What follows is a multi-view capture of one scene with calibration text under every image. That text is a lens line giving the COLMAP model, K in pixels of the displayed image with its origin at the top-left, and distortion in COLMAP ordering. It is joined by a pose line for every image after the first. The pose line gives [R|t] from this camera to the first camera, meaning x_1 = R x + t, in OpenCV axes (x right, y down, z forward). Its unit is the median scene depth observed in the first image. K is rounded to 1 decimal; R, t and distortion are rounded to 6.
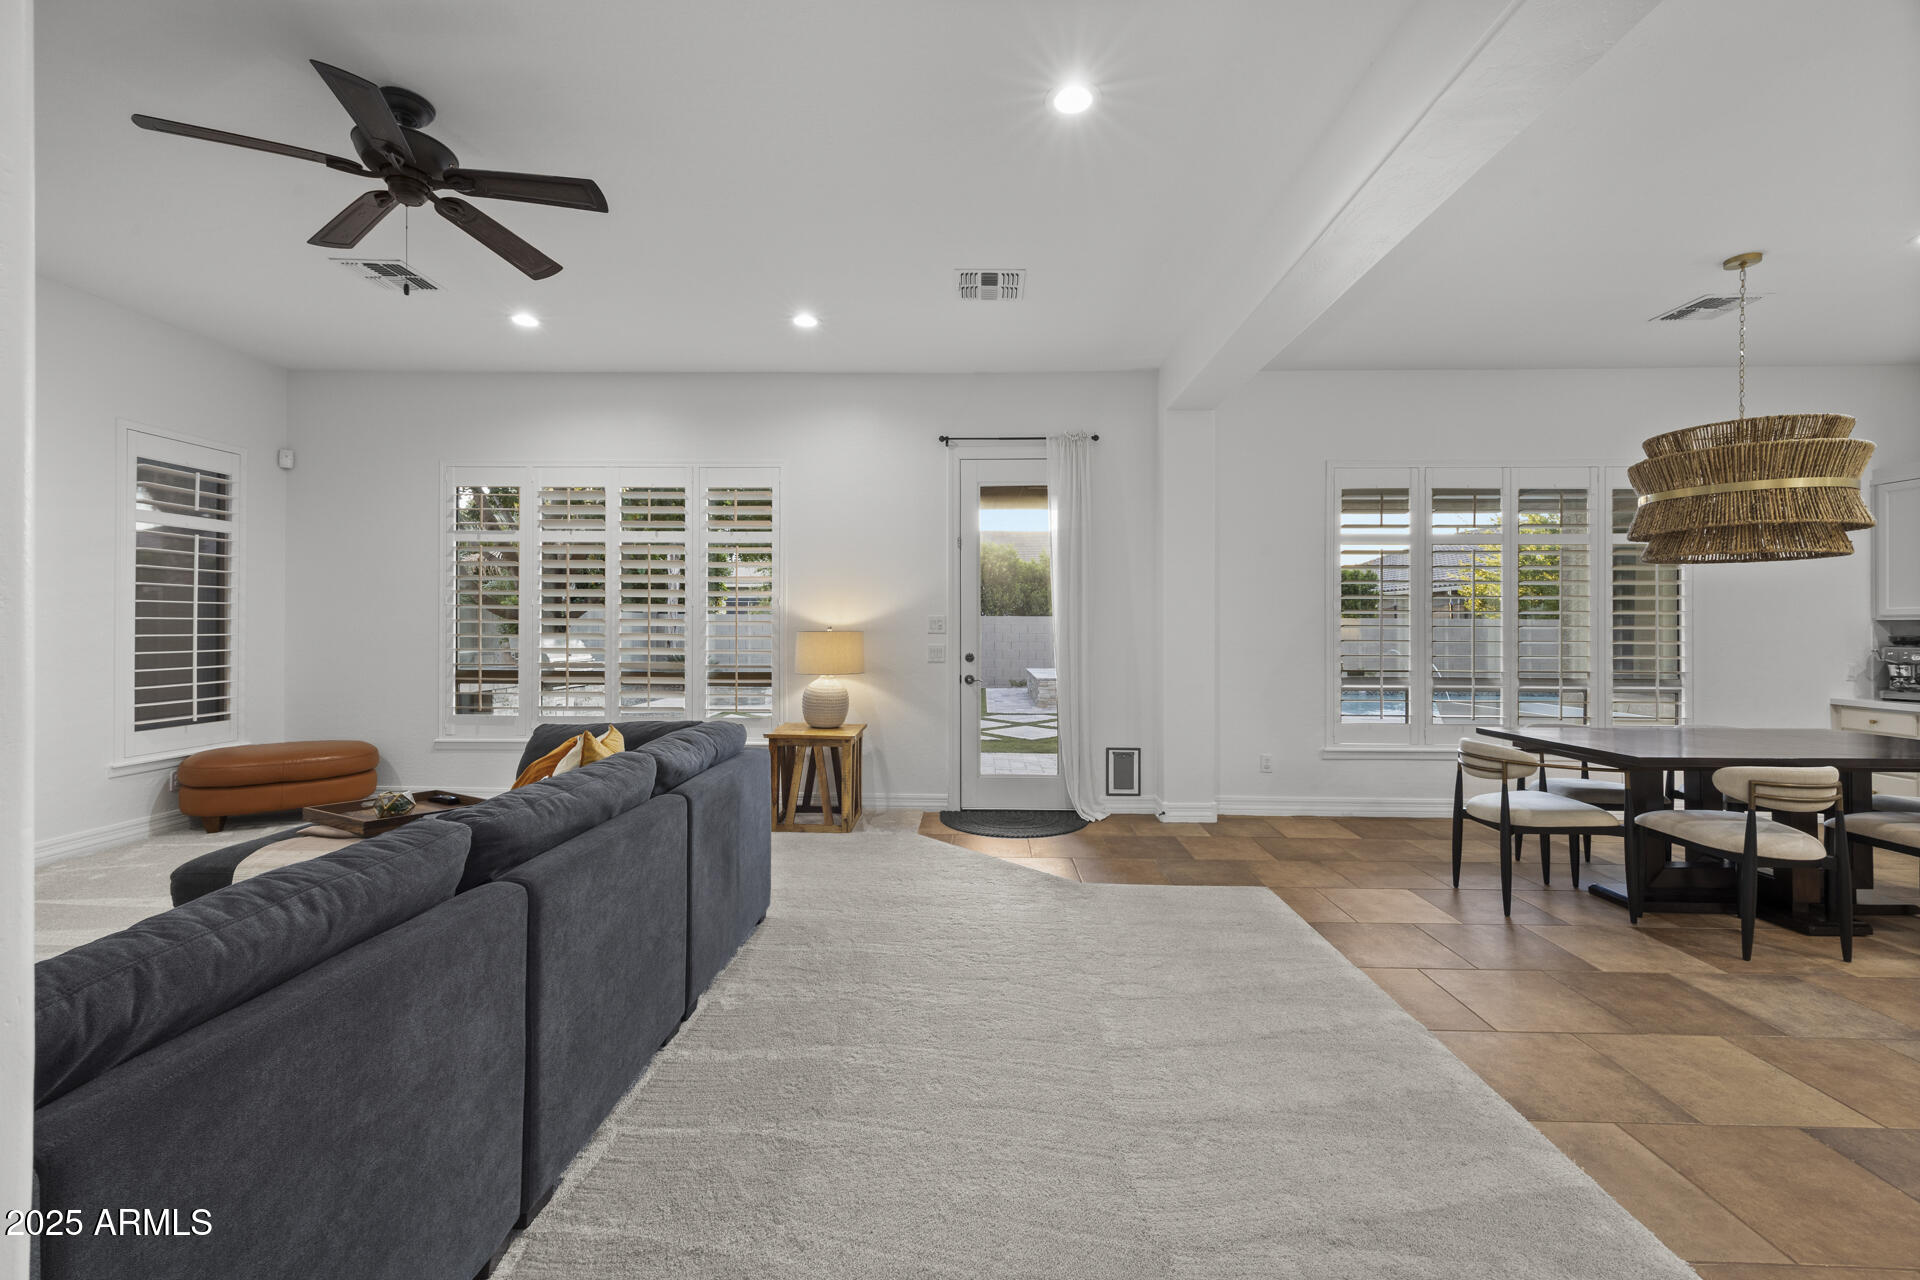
lens RADIAL K [[793.5, 0, 953.2], [0, 793.5, 629.1], [0, 0, 1]] dist [0.012217, -0.000128]
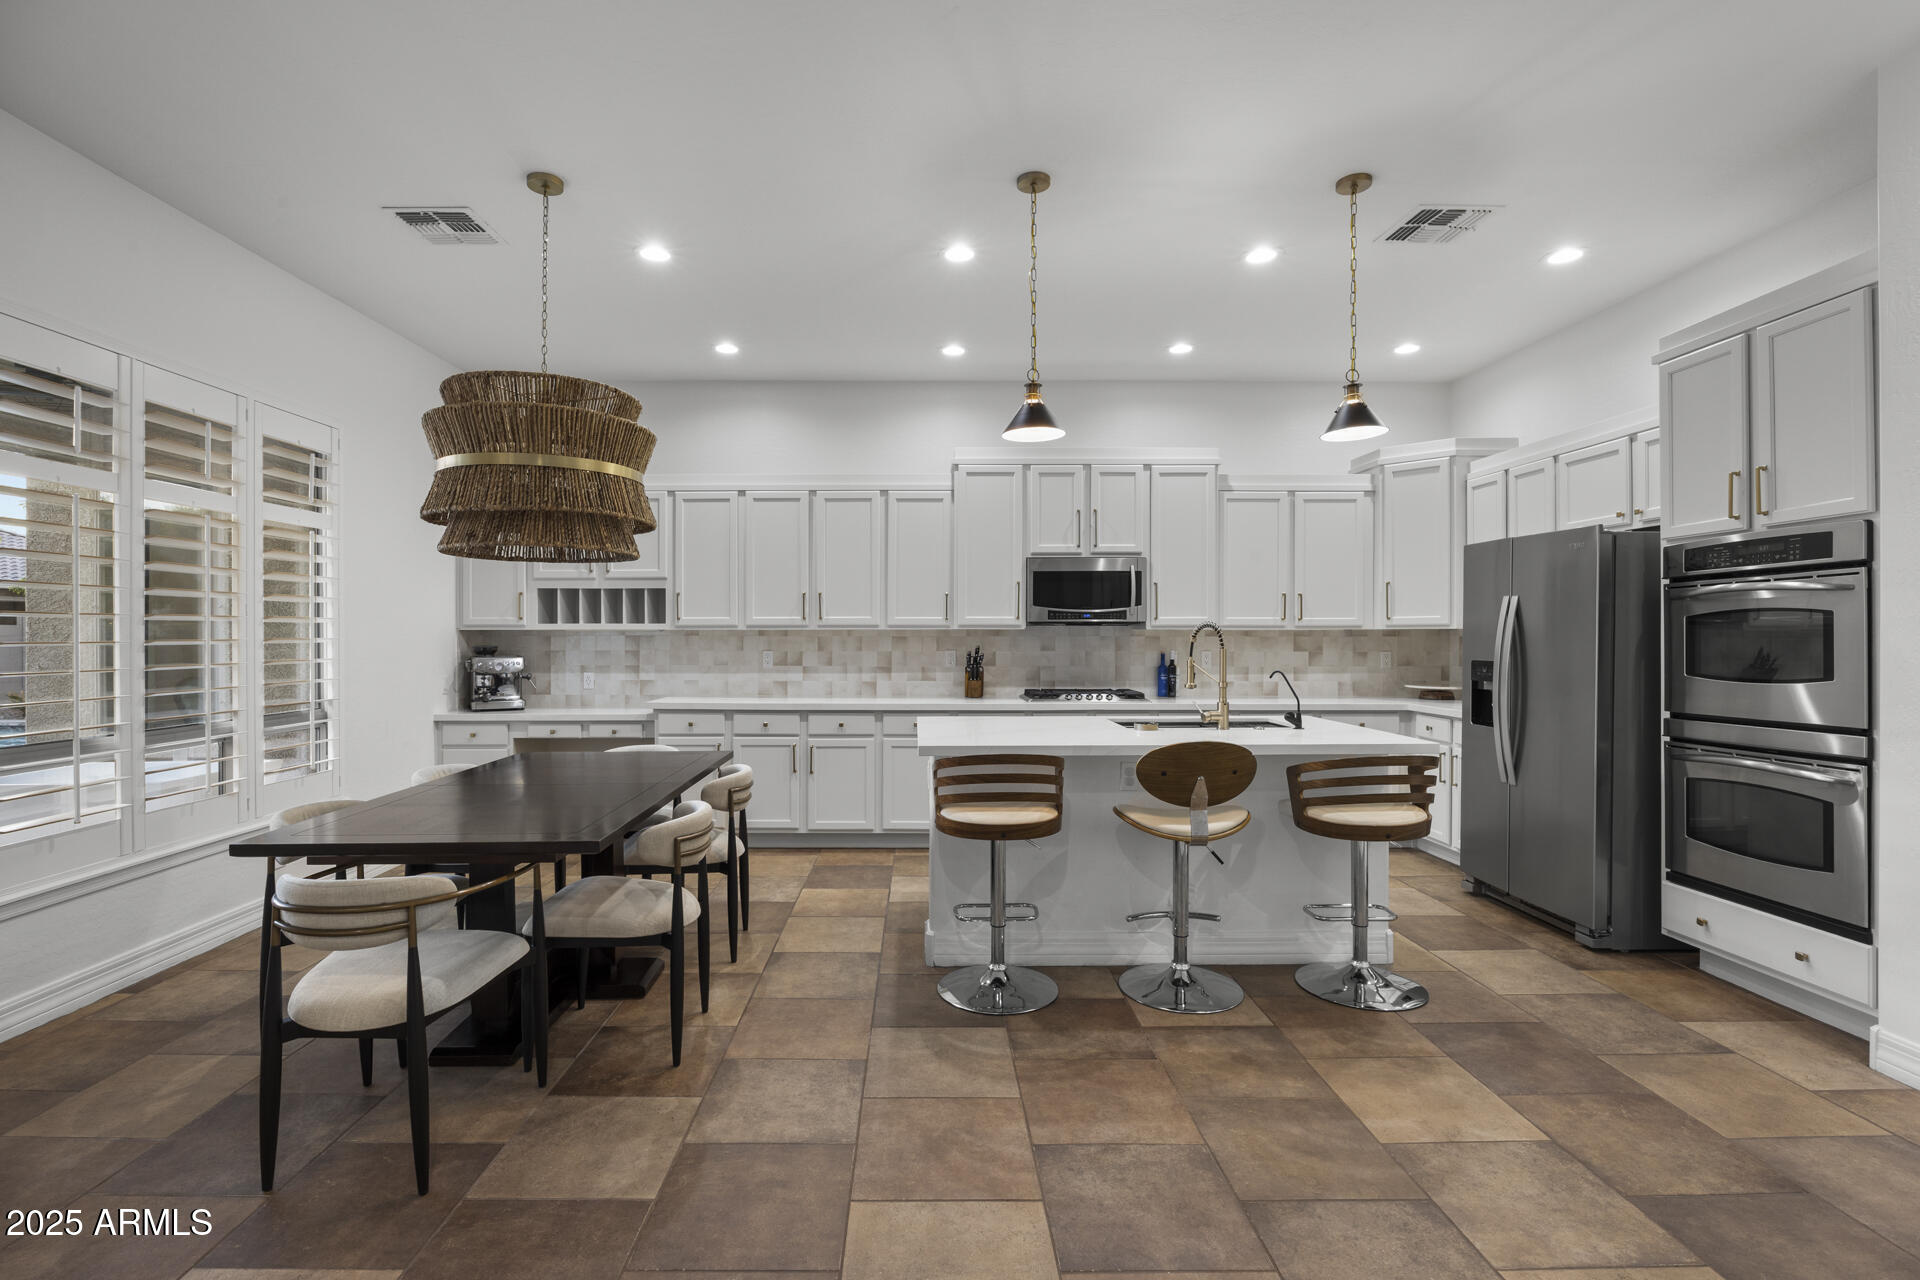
lens RADIAL K [[869.3, 0, 921.6], [0, 869.3, 637.6], [0, 0, 1]] dist [-0.013224, -0.000126]
pose [[-0.034372, -0.008374, 0.999374, 0.085650], [0.002215, 0.999962, 0.008456, -0.010675], [-0.999407, 0.002504, -0.034352, 0.518902]]
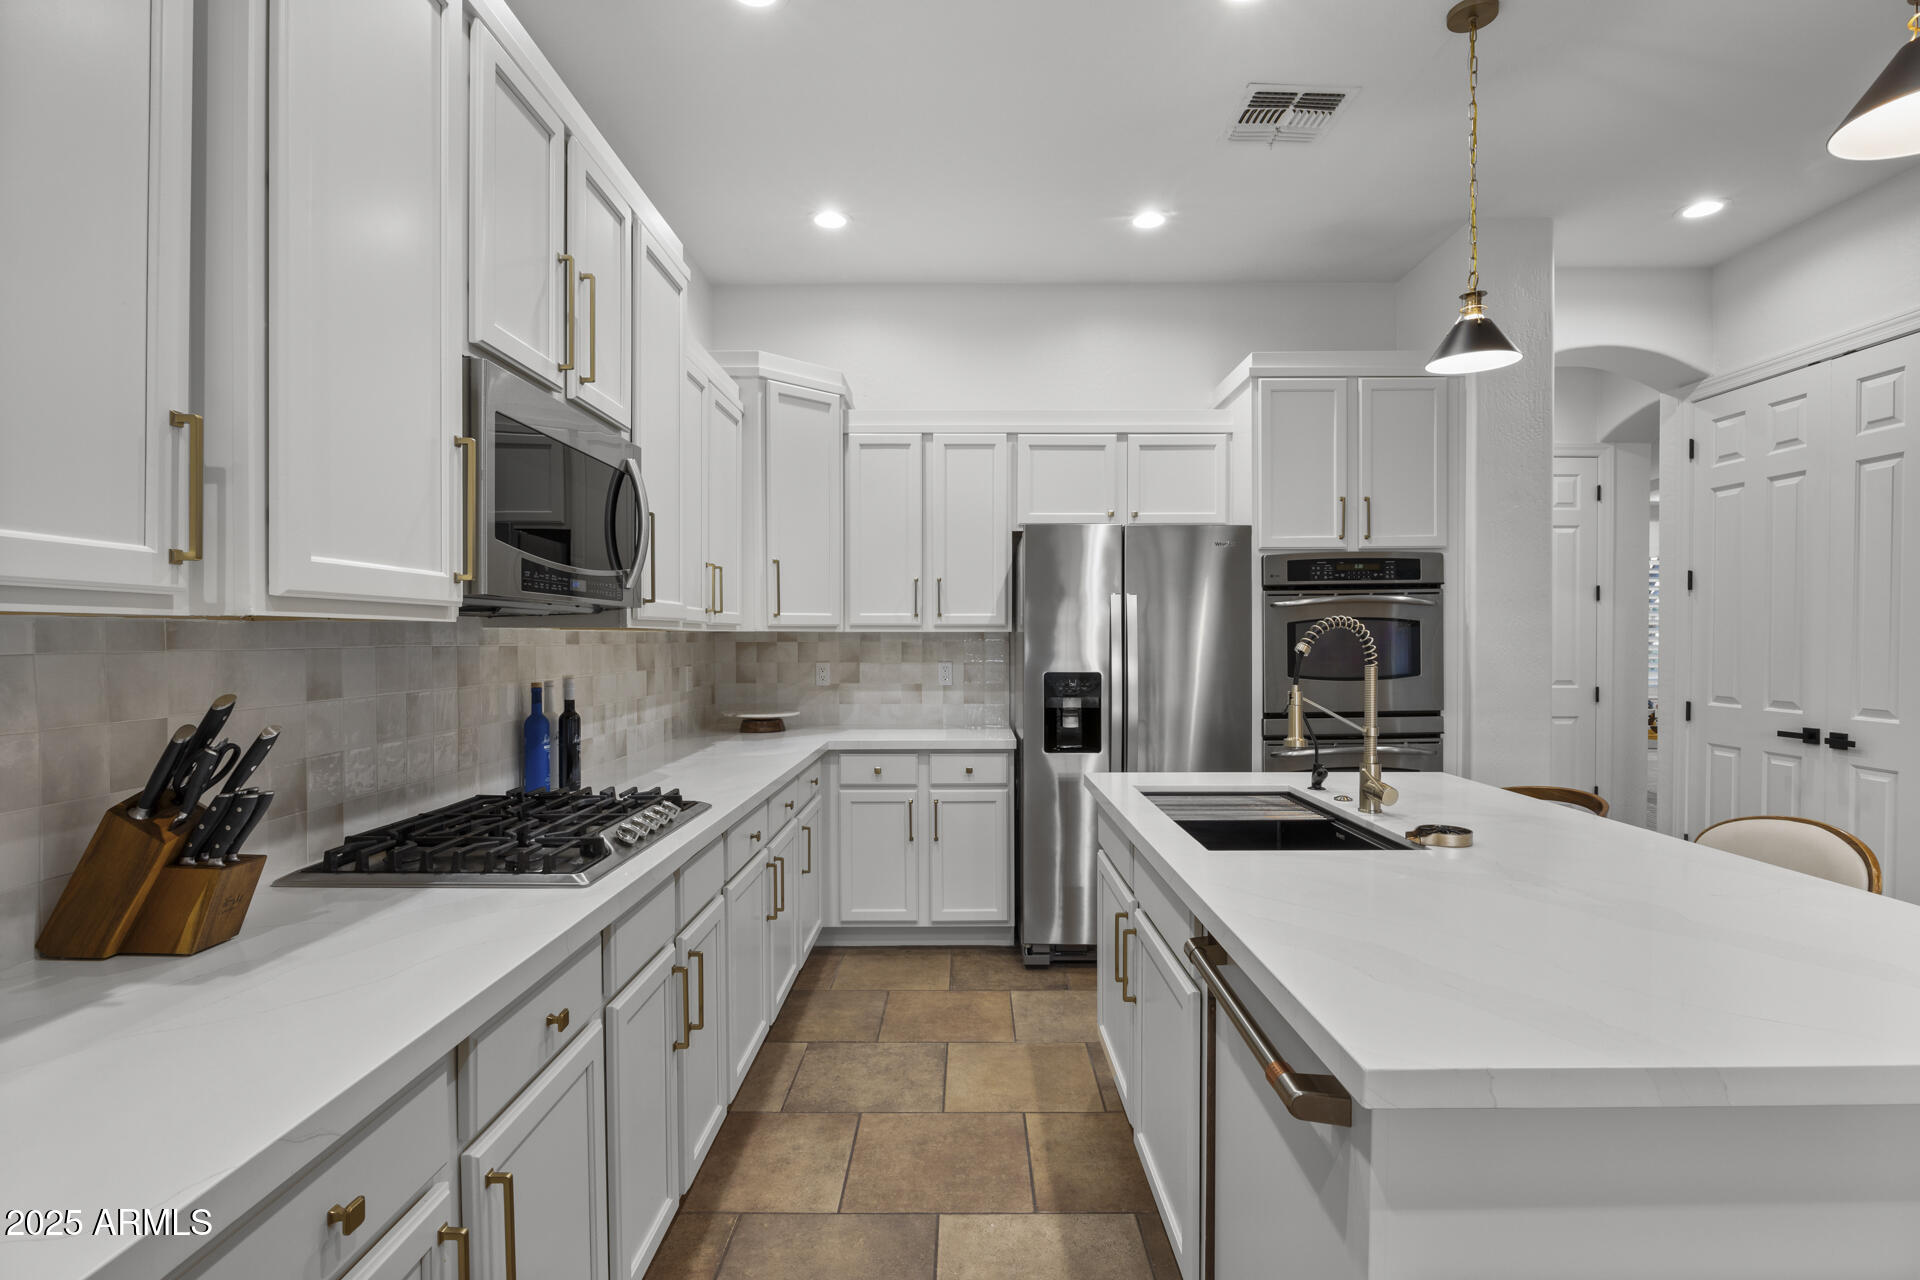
lens RADIAL K [[931.5, 0, 964.2], [0, 931.5, 648.0], [0, 0, 1]] dist [-0.000483, 0.000148]
pose [[-0.999451, -0.005298, -0.032709, 1.082153], [-0.005751, 0.999888, 0.013784, -0.008110], [0.032633, 0.013965, -0.999370, 0.679561]]
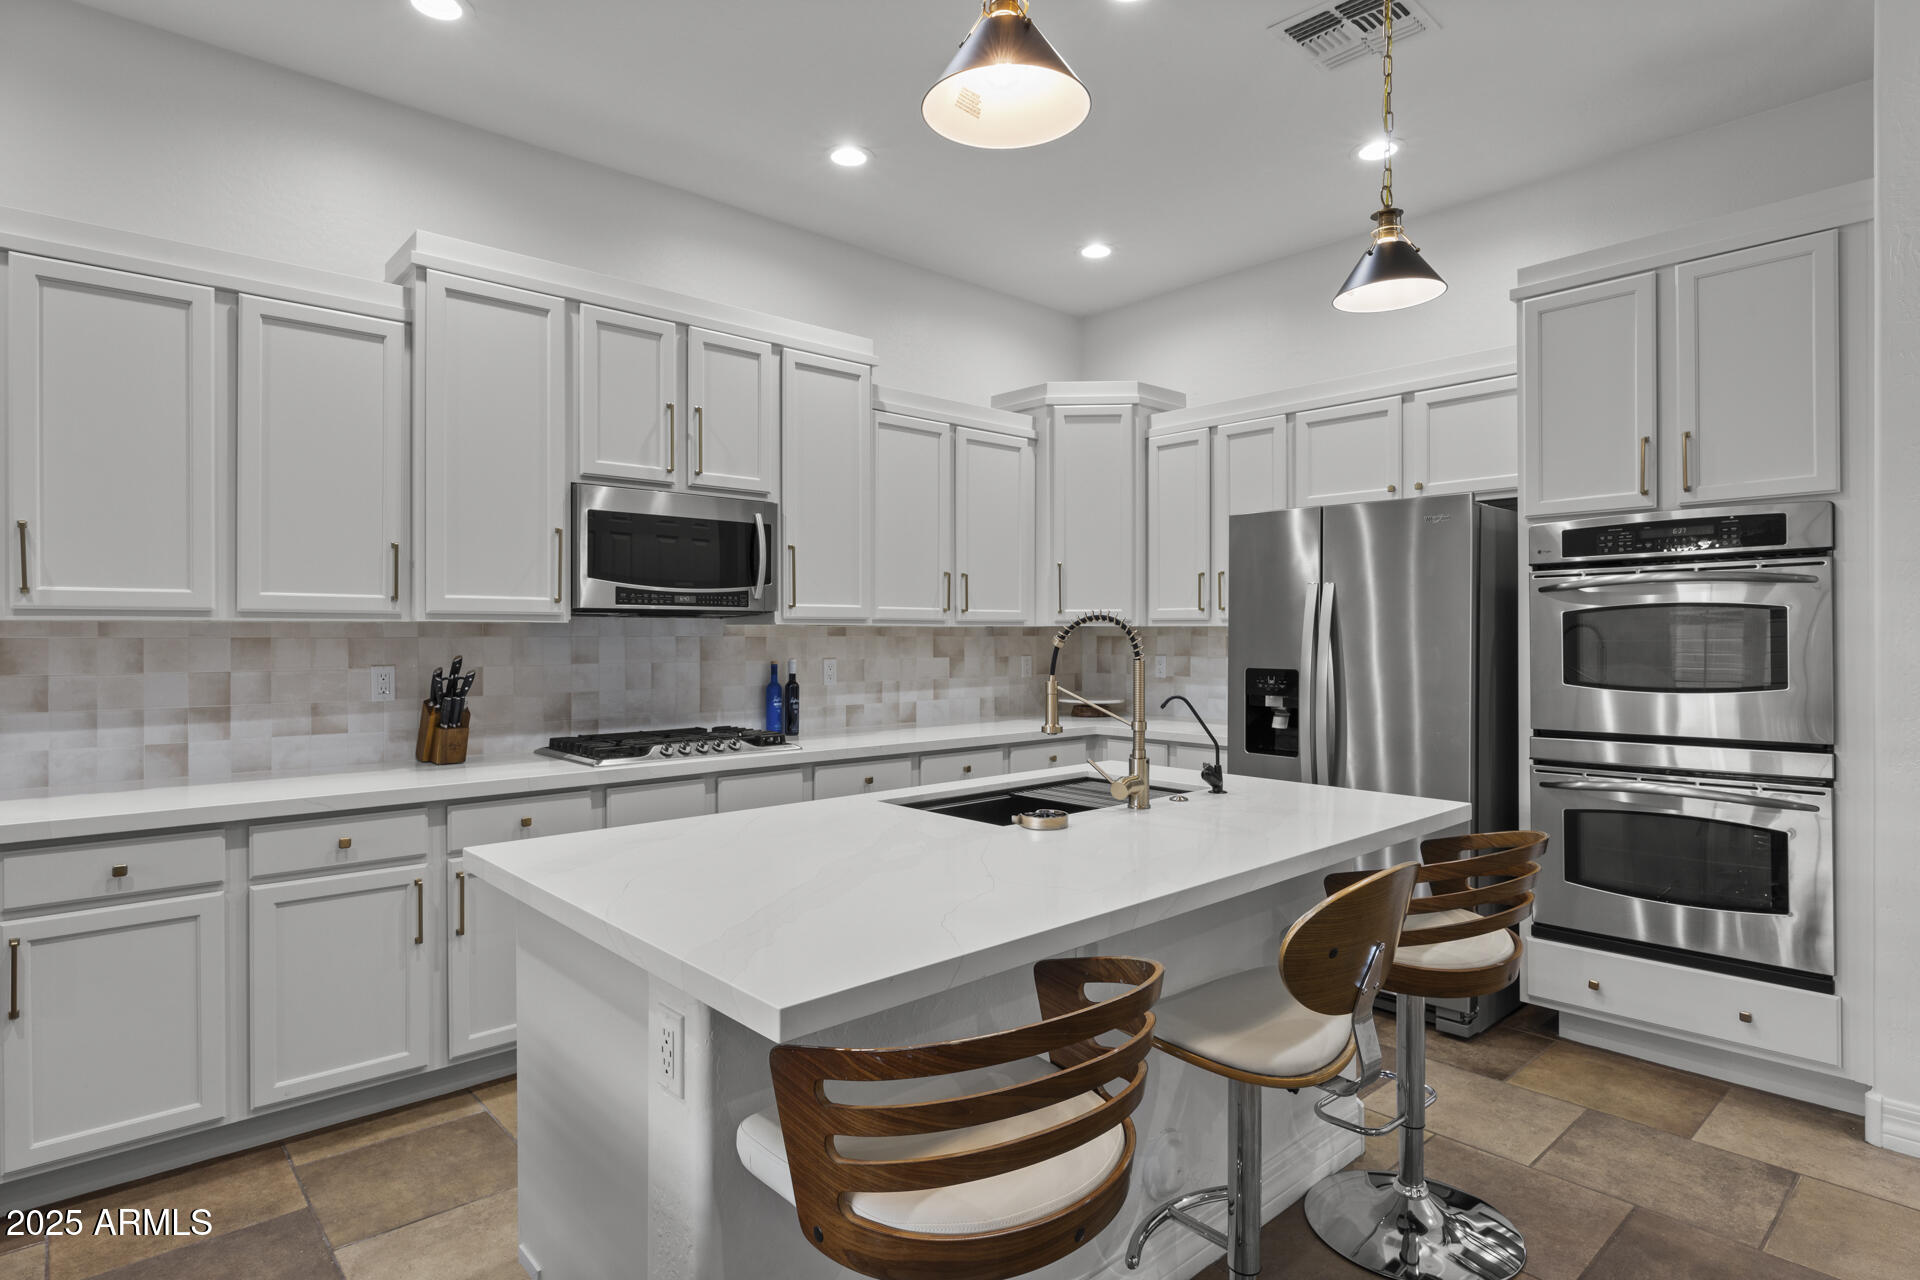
lens RADIAL K [[1011.6, 0, 956.2], [0, 1011.6, 640.1], [0, 0, 1]] dist [-0.004208, -0.000388]
pose [[-0.695520, -0.011072, 0.718421, 0.567095], [-0.002698, 0.999914, 0.012797, -0.009478], [-0.718502, 0.006962, -0.695490, 0.631856]]
